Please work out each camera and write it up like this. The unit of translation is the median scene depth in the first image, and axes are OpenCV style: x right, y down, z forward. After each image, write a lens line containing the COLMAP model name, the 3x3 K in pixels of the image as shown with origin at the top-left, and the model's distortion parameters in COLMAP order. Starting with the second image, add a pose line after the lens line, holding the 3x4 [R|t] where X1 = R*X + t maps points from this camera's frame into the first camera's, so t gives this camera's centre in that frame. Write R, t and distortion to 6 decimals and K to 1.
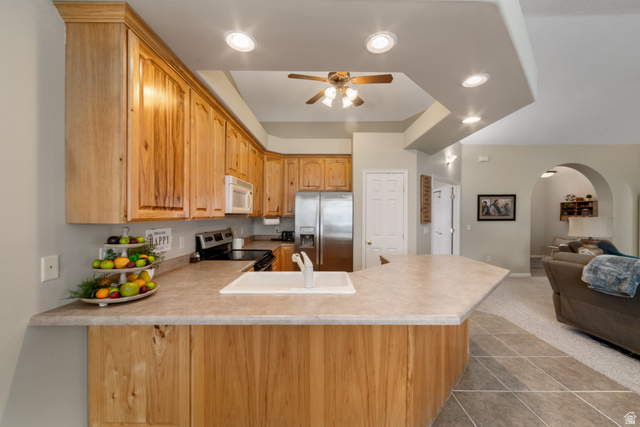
lens RADIAL K [[243.8, 0, 320.3], [0, 243.8, 217.2], [0, 0, 1]] dist [-0.000239, 0.001289]
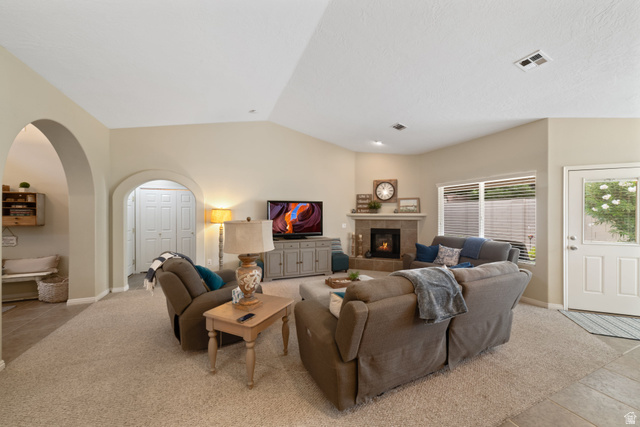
lens RADIAL K [[243.8, 0, 325.7], [0, 243.8, 213.5], [0, 0, 1]] dist [-0.000239, 0.001289]
pose [[-0.418369, 0.004634, 0.908265, 0.261765], [0.002953, 0.999989, -0.003742, -0.010583], [-0.908272, 0.001116, -0.418378, 0.681897]]
